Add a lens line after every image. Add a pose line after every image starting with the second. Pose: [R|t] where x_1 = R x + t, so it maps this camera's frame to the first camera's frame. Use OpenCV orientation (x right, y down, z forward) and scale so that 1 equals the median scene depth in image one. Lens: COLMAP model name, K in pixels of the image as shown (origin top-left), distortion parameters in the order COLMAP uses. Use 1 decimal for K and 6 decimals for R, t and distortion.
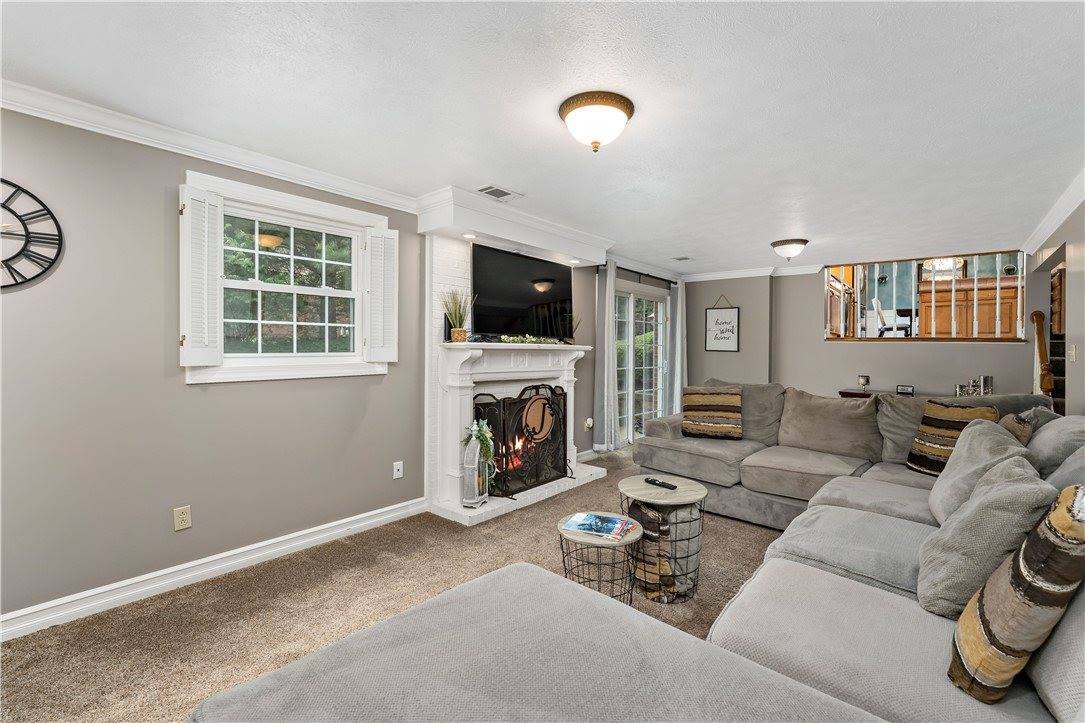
lens RADIAL K [[471.3, 0, 542.5], [0, 471.3, 355.0], [0, 0, 1]] dist [-0.003429, 0.000329]
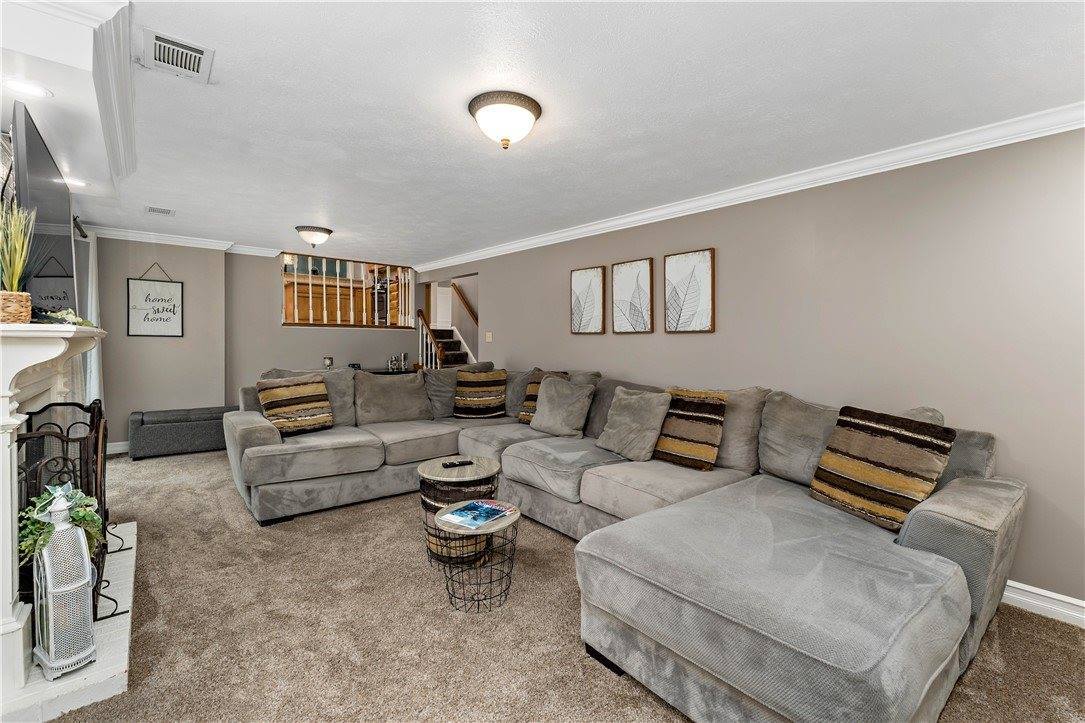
lens RADIAL K [[471.3, 0, 562.3], [0, 471.3, 335.8], [0, 0, 1]] dist [-0.003429, 0.000329]
pose [[0.137204, -0.006043, 0.990524, -0.341722], [0.008000, 0.999956, 0.004993, -0.008534], [-0.990511, 0.007239, 0.137246, 0.274046]]
